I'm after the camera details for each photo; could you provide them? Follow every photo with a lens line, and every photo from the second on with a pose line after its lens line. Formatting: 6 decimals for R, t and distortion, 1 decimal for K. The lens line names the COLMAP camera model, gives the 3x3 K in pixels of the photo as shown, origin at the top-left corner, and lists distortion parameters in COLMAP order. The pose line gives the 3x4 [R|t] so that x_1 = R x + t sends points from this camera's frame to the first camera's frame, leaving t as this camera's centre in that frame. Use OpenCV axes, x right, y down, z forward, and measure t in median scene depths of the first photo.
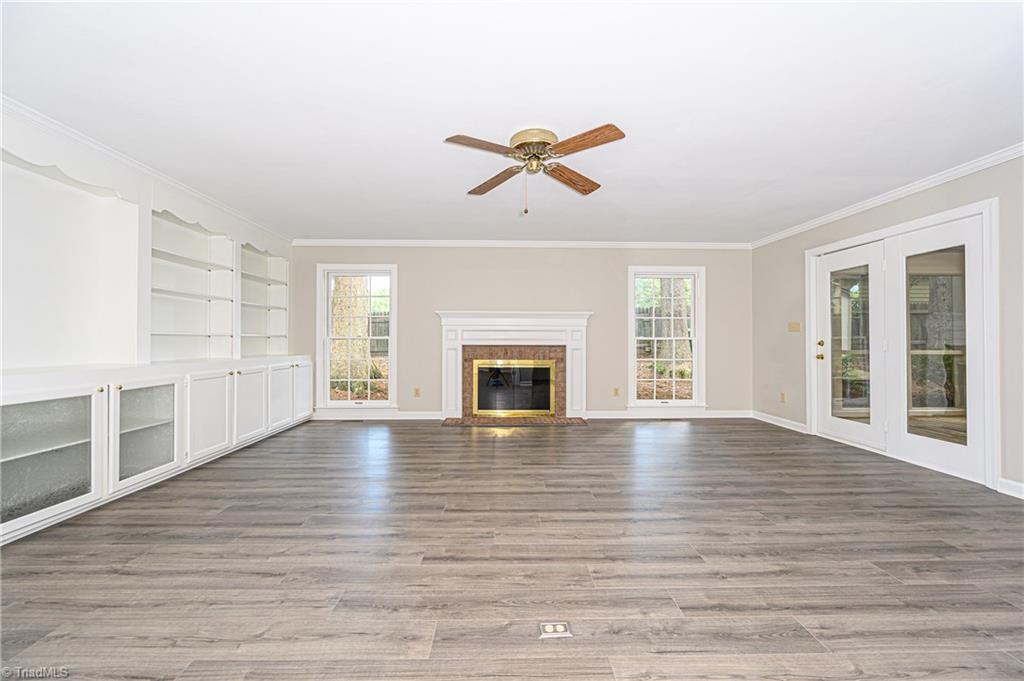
lens RADIAL K [[399.2, 0, 507.8], [0, 399.2, 338.5], [0, 0, 1]] dist [-0.008636, 0.000192]
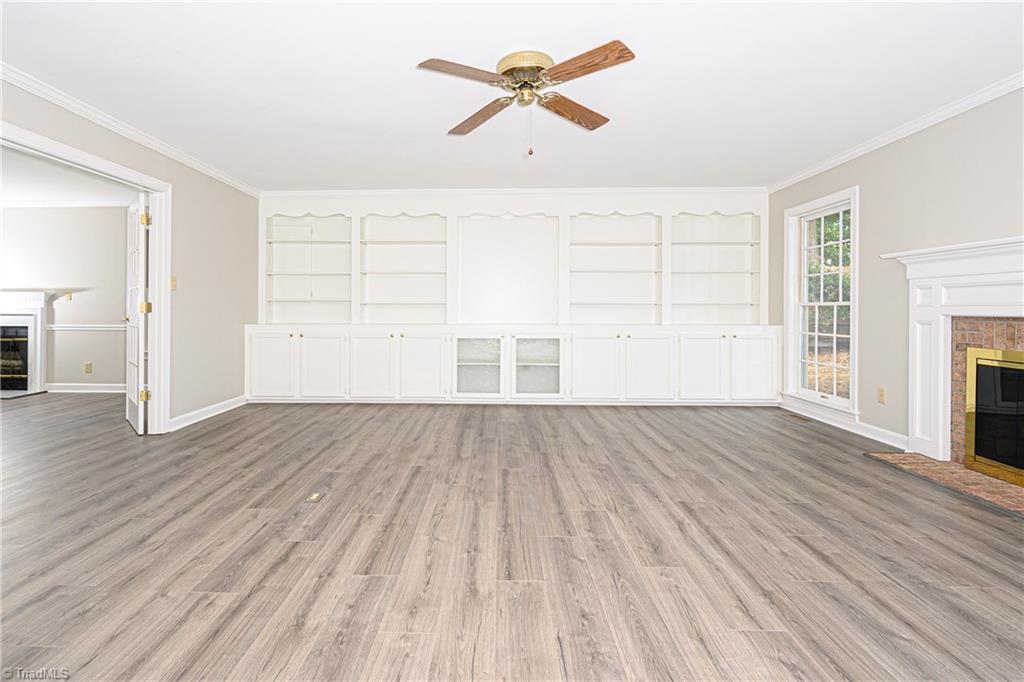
lens RADIAL K [[511.2, 0, 504.6], [0, 511.2, 308.4], [0, 0, 1]] dist [-0.013297, -0.000552]
pose [[-0.020808, -0.001950, -0.999782, 1.152620], [0.004845, 0.999986, -0.002052, 0.012240], [0.999772, -0.004887, -0.020798, 0.997348]]
